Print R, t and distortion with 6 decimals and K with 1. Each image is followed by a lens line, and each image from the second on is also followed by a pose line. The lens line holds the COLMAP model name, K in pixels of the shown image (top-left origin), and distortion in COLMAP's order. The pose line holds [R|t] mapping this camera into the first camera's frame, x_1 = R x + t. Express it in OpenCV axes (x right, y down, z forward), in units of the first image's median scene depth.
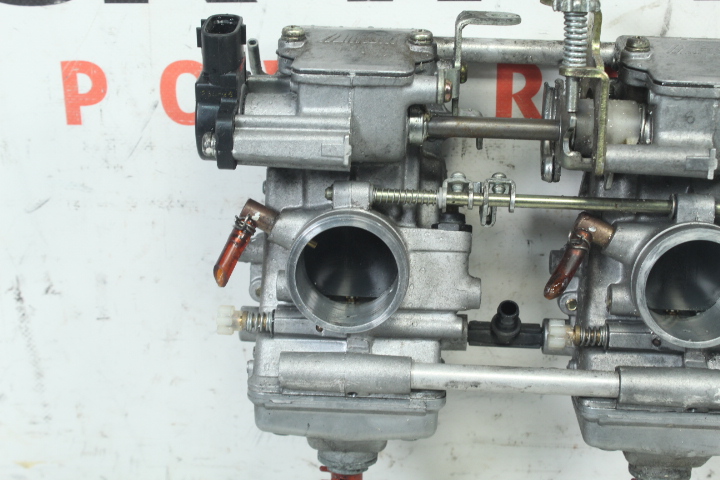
lens RADIAL K [[1245.1, 0, 360.0], [0, 1245.1, 240.0], [0, 0, 1]] dist [-0.001933, 0.132252]
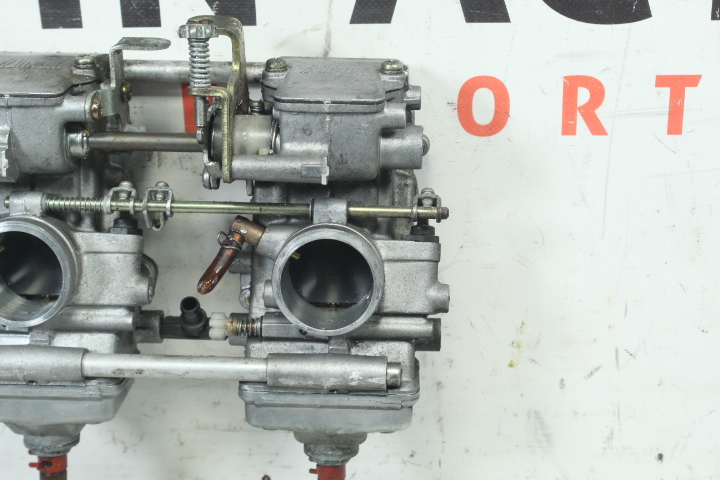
lens RADIAL K [[1245.1, 0, 360.0], [0, 1245.1, 240.0], [0, 0, 1]] dist [-0.001933, 0.132252]
pose [[0.999886, -0.014920, -0.002484, 0.291563], [0.014897, 0.999849, -0.008958, 0.010902], [0.002618, 0.008920, 0.999957, -0.114860]]
